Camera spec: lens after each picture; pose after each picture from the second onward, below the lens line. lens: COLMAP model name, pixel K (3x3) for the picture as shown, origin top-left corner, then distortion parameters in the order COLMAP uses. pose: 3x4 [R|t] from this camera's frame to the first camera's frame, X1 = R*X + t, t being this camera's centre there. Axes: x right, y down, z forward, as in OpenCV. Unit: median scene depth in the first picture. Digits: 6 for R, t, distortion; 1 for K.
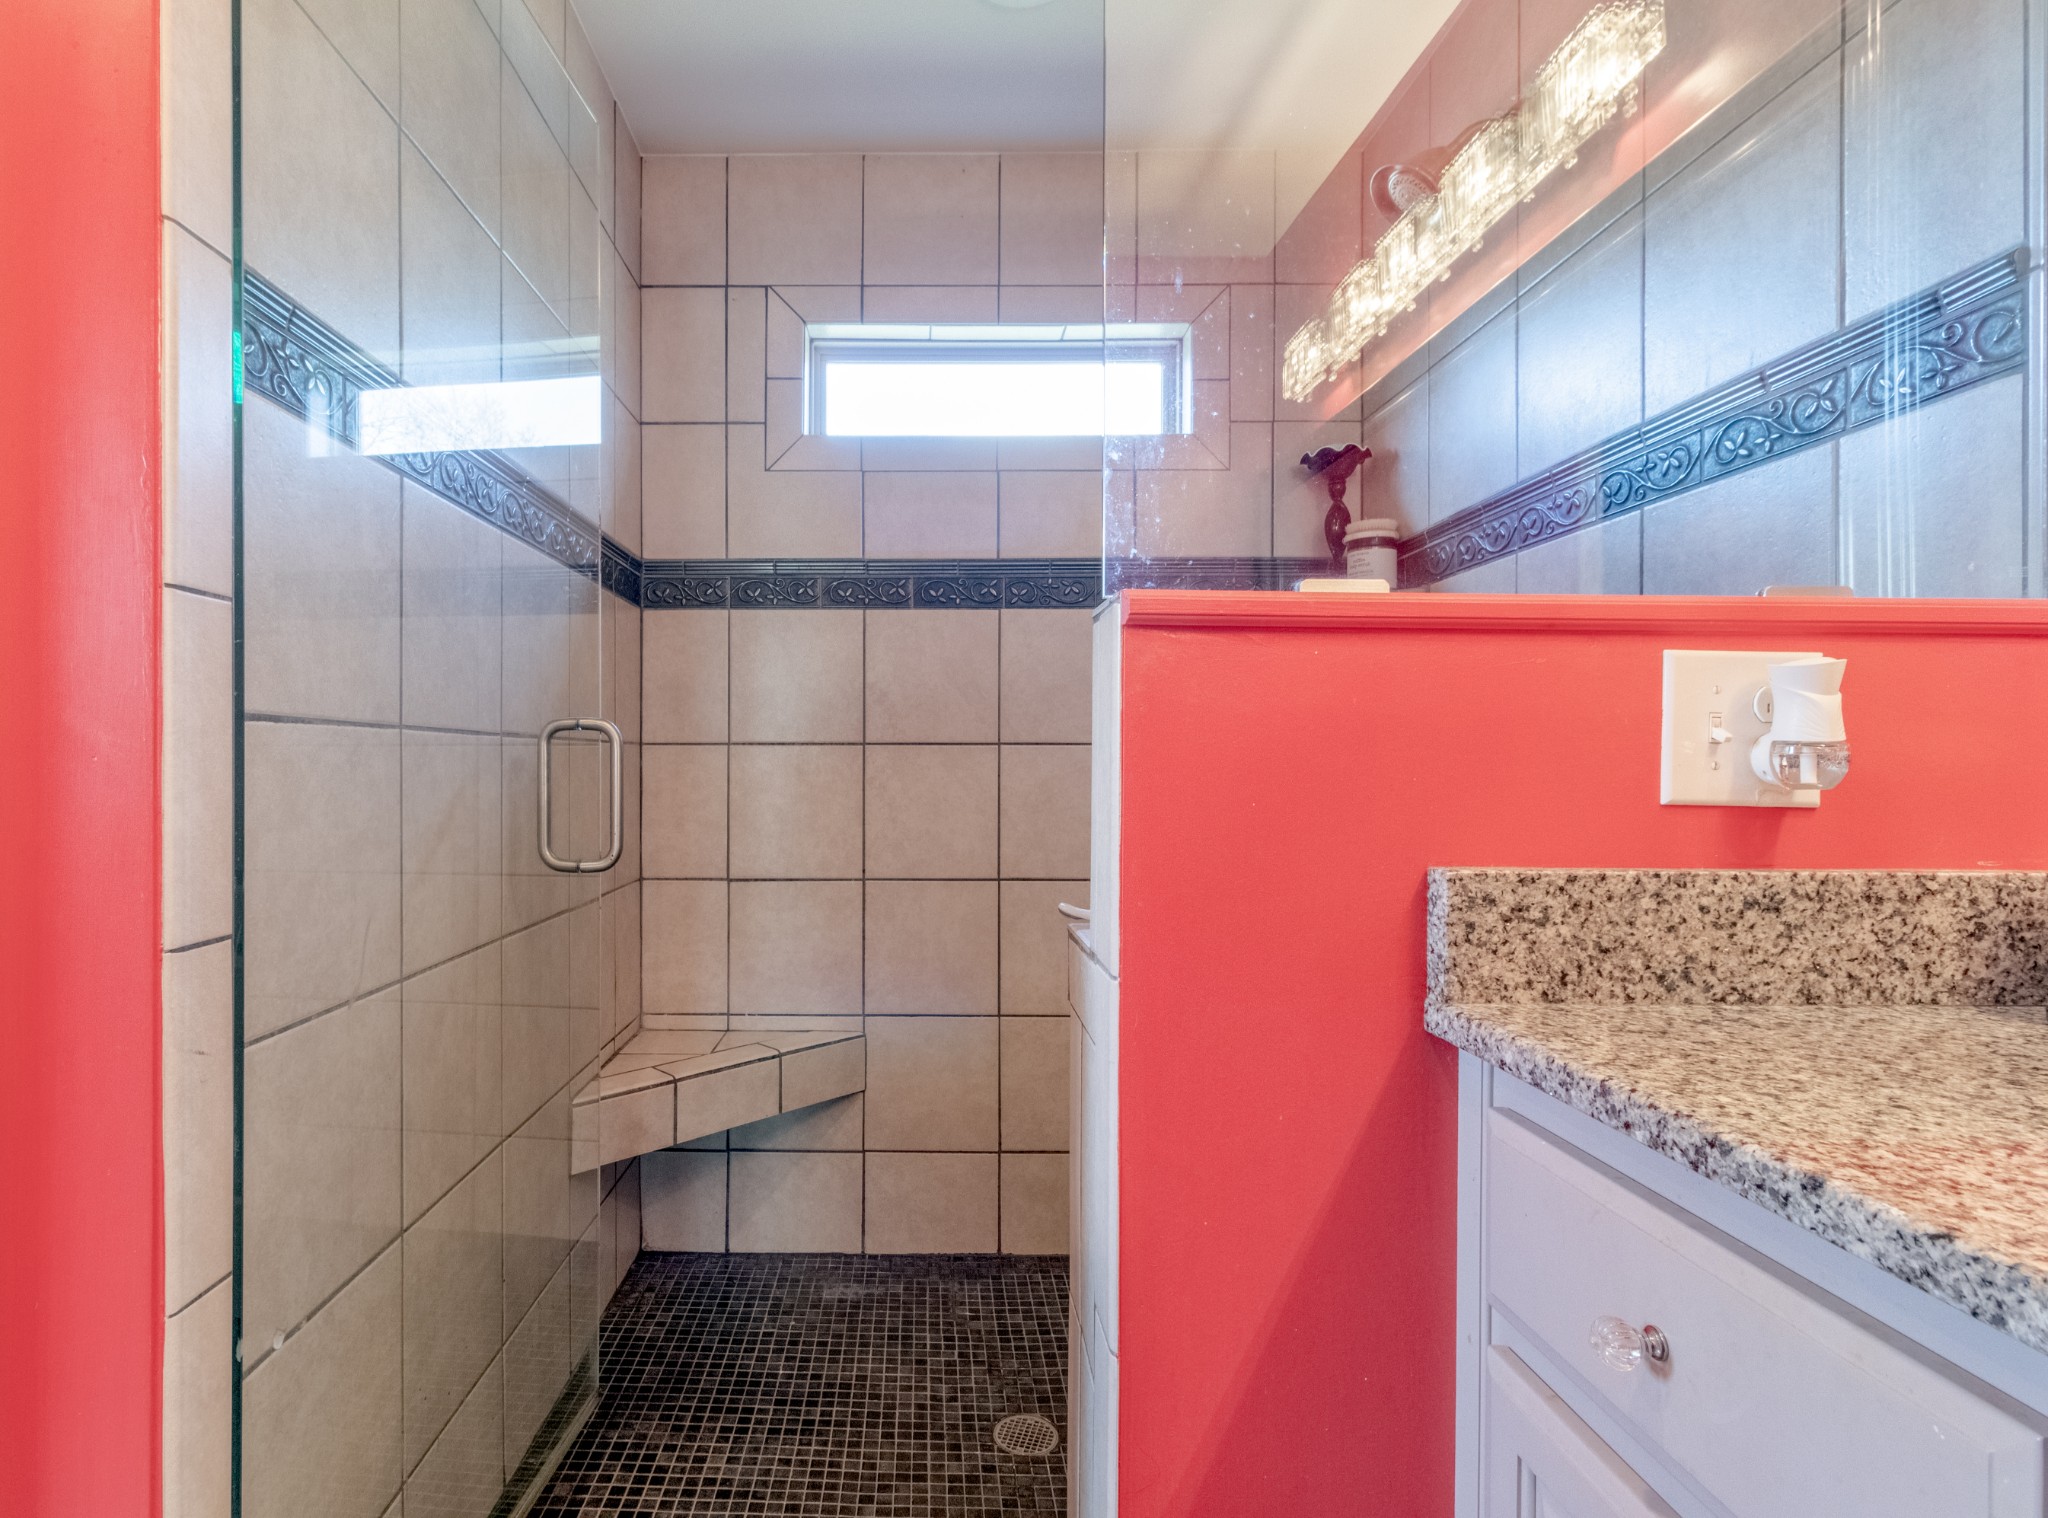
lens RADIAL K [[840.9, 0, 1024.4], [0, 840.9, 768.0], [0, 0, 1]] dist [0.002828, 0.000393]
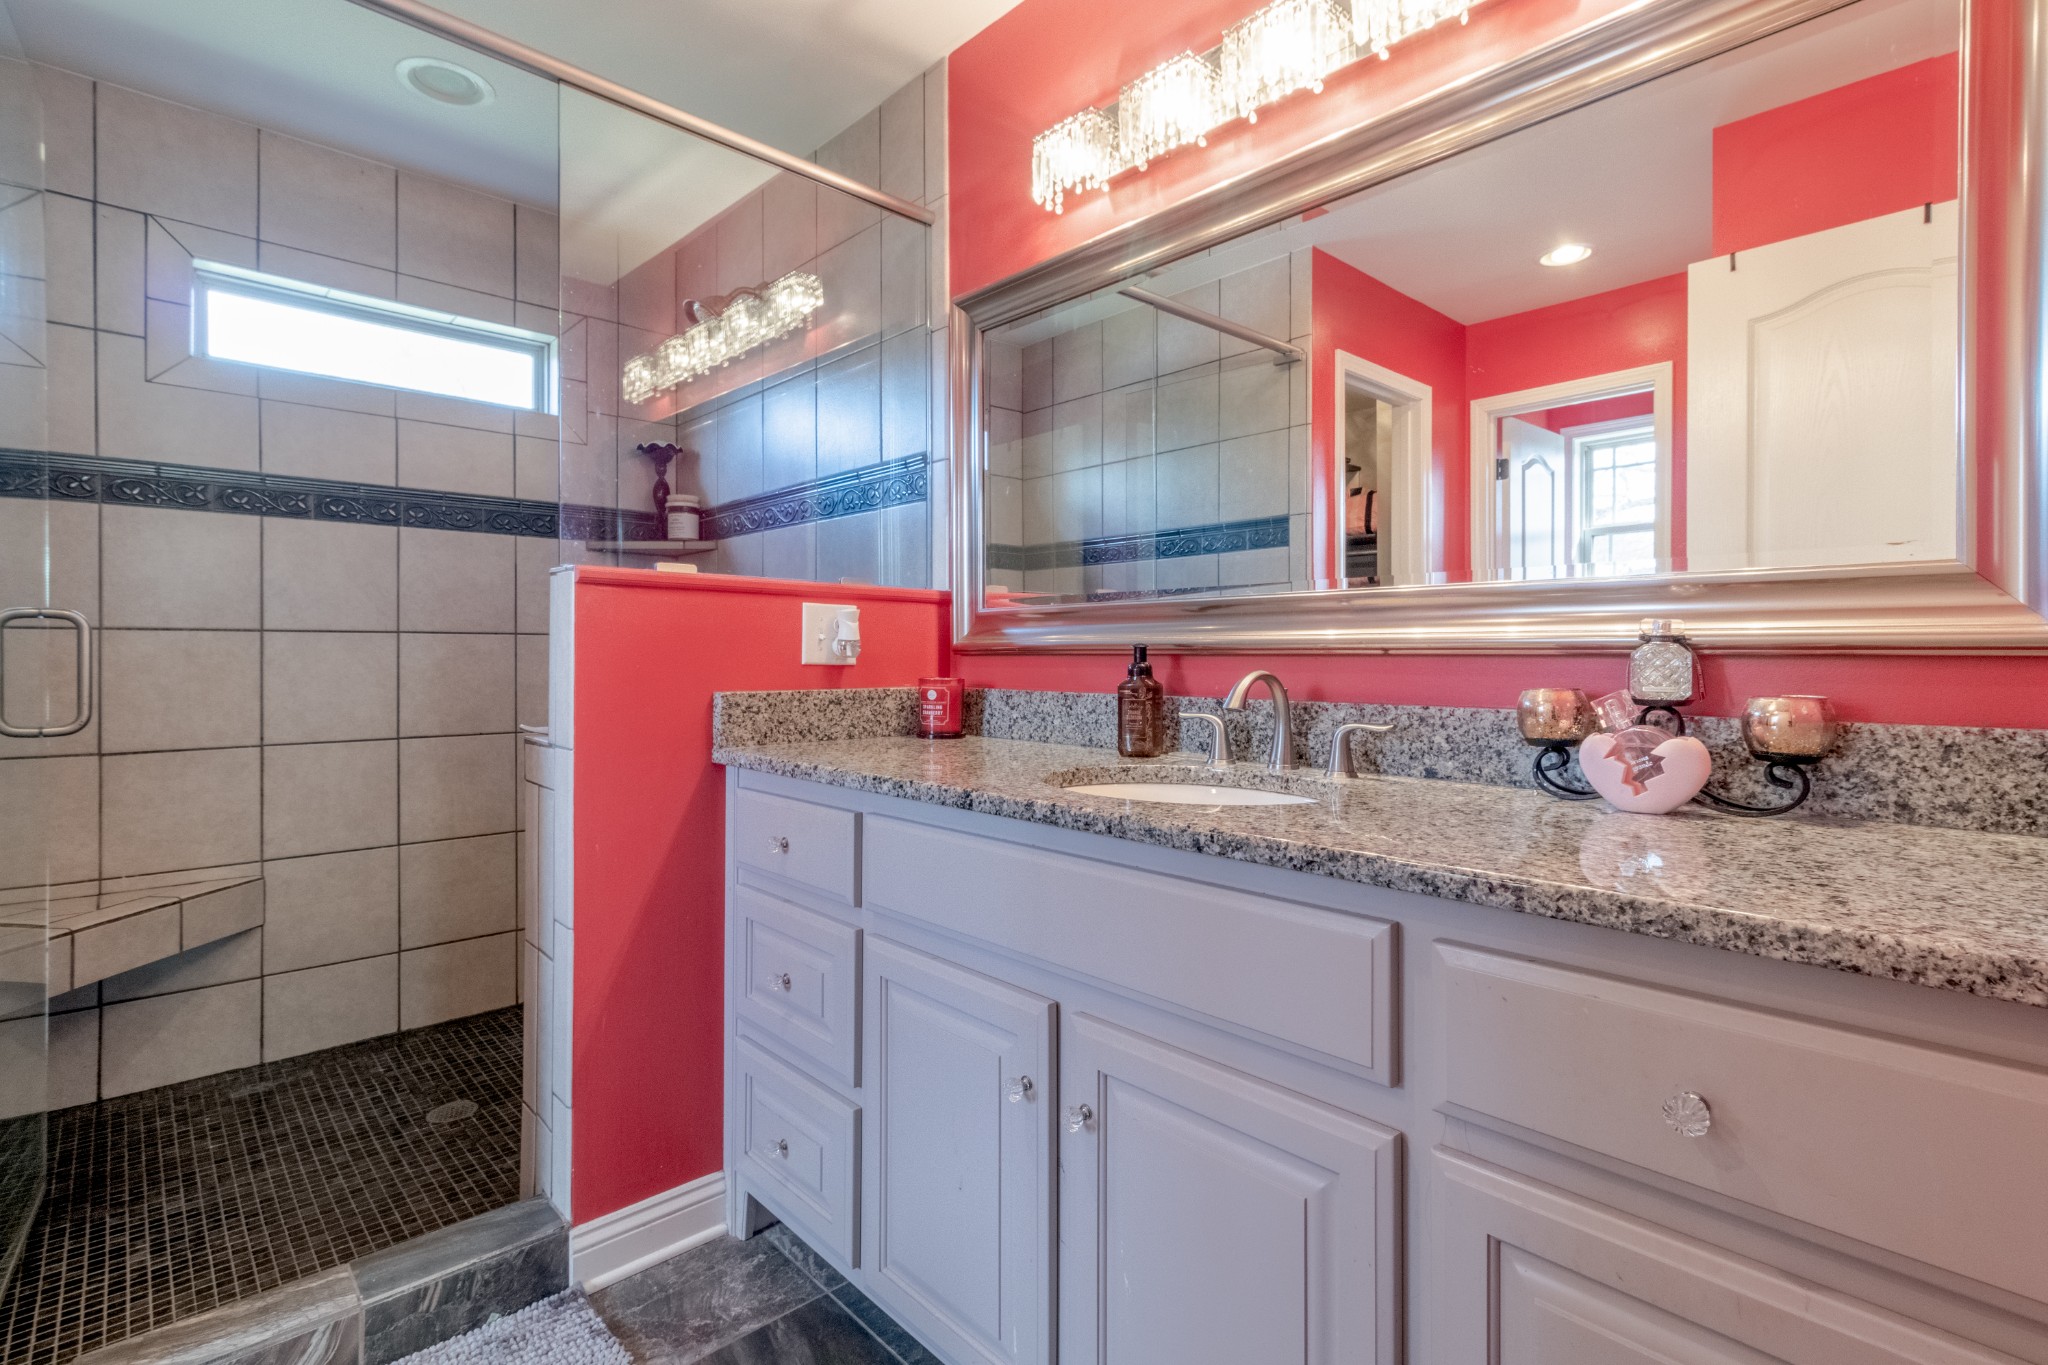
lens RADIAL K [[947.1, 0, 1023.1], [0, 947.1, 653.0], [0, 0, 1]] dist [-0.000465, 0.000148]
pose [[0.731865, -0.001489, 0.681448, -0.346421], [0.001887, 0.999998, 0.000158, 0.005112], [-0.681447, 0.001170, 0.731867, -0.766886]]
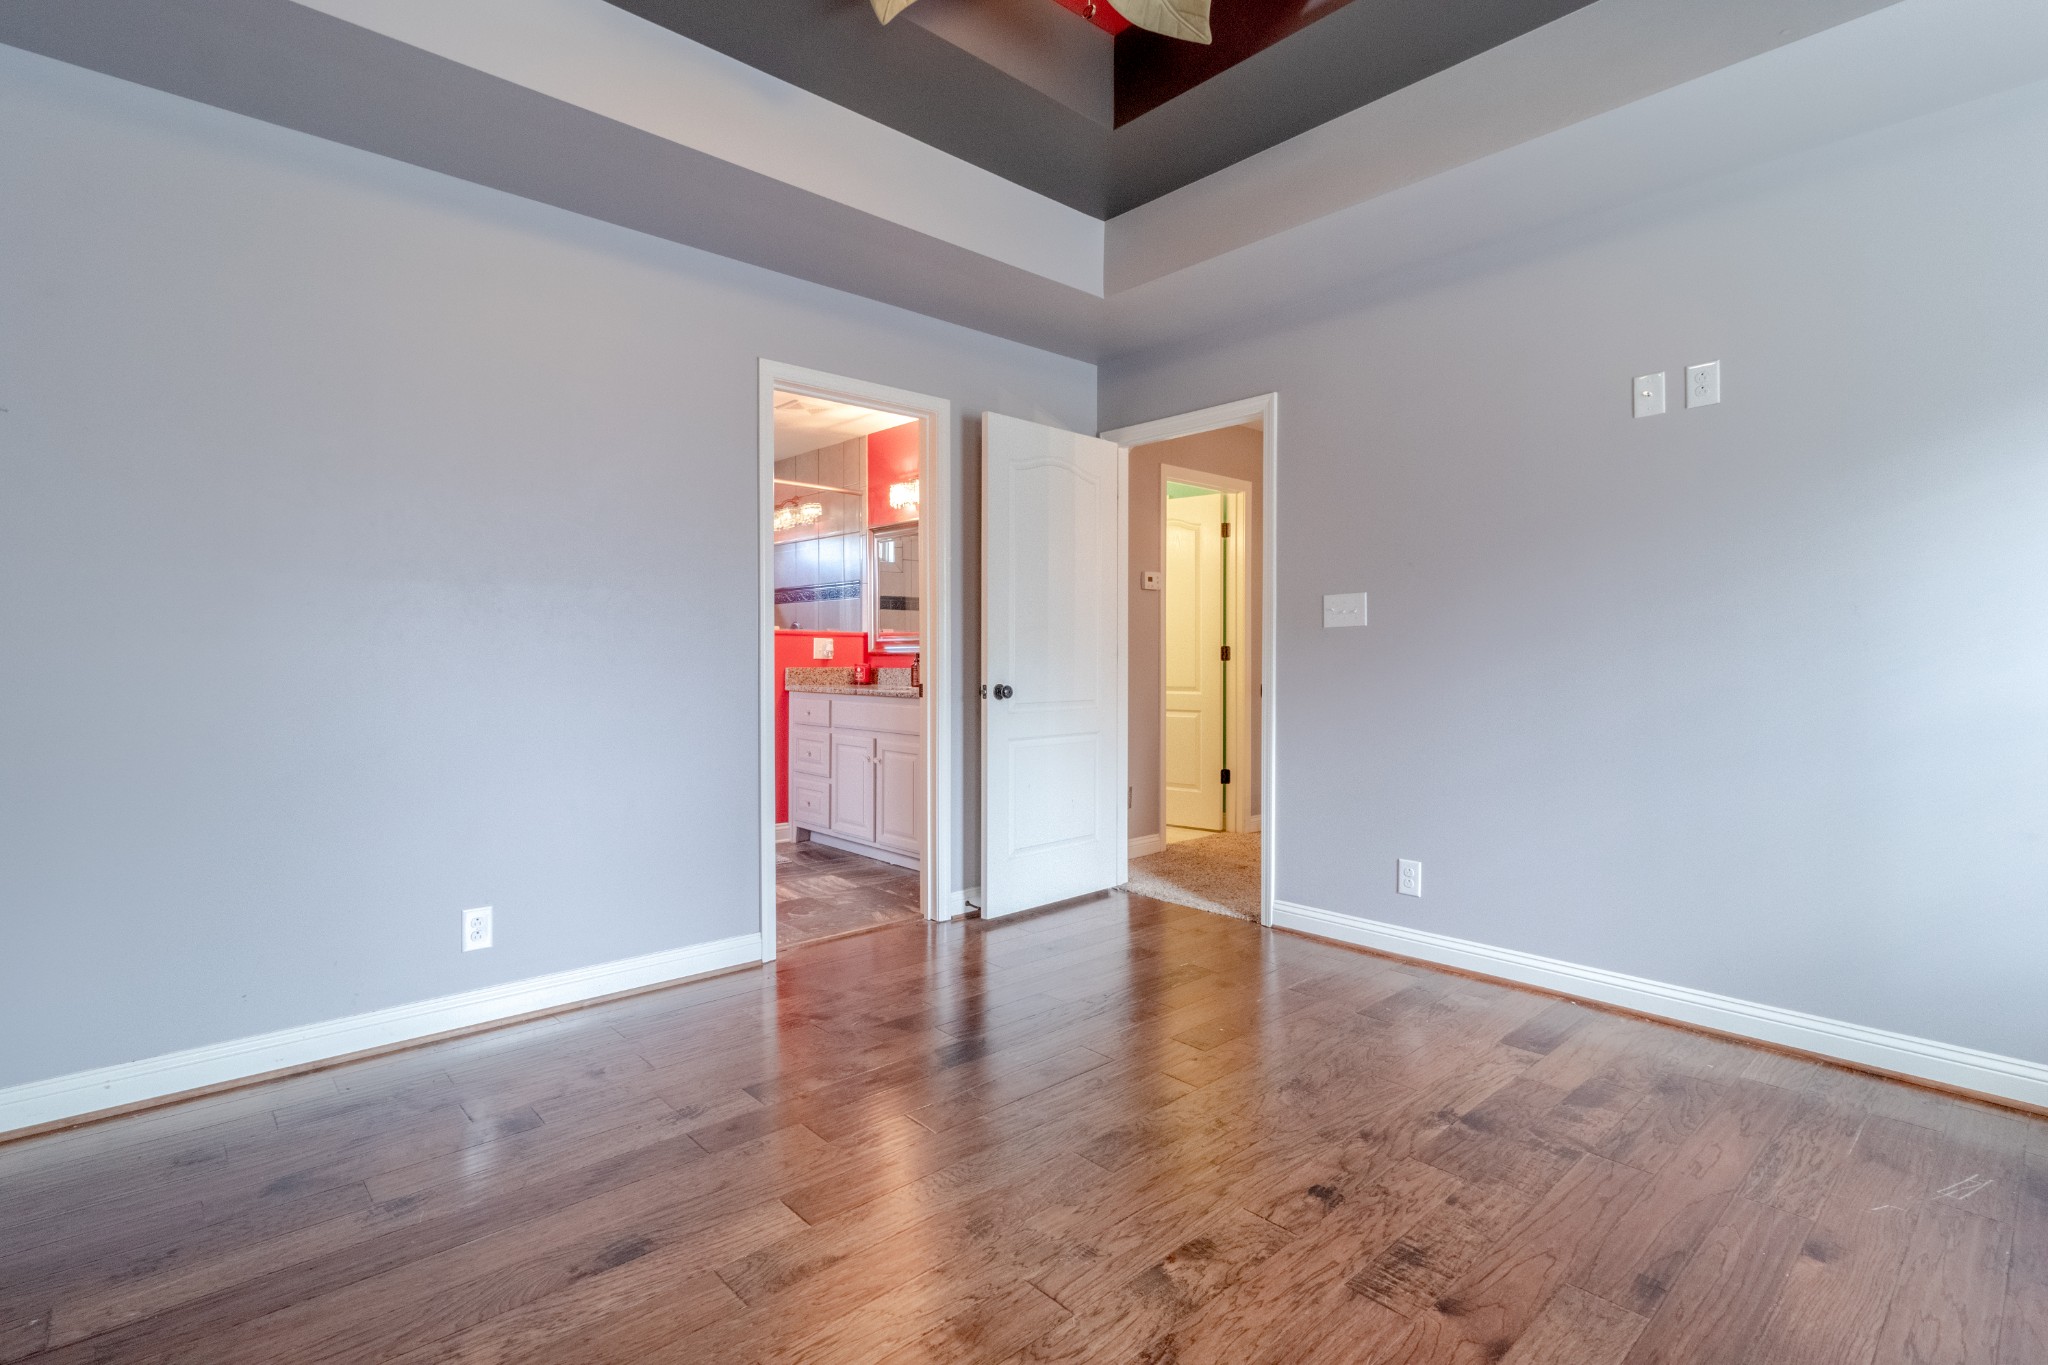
lens RADIAL K [[947.1, 0, 1023.1], [0, 947.1, 653.0], [0, 0, 1]] dist [-0.000465, 0.000148]
pose [[0.733628, 0.006710, 0.679518, -1.805971], [0.001132, 0.999938, -0.011096, 0.043782], [-0.679550, 0.008910, 0.733575, -3.232720]]
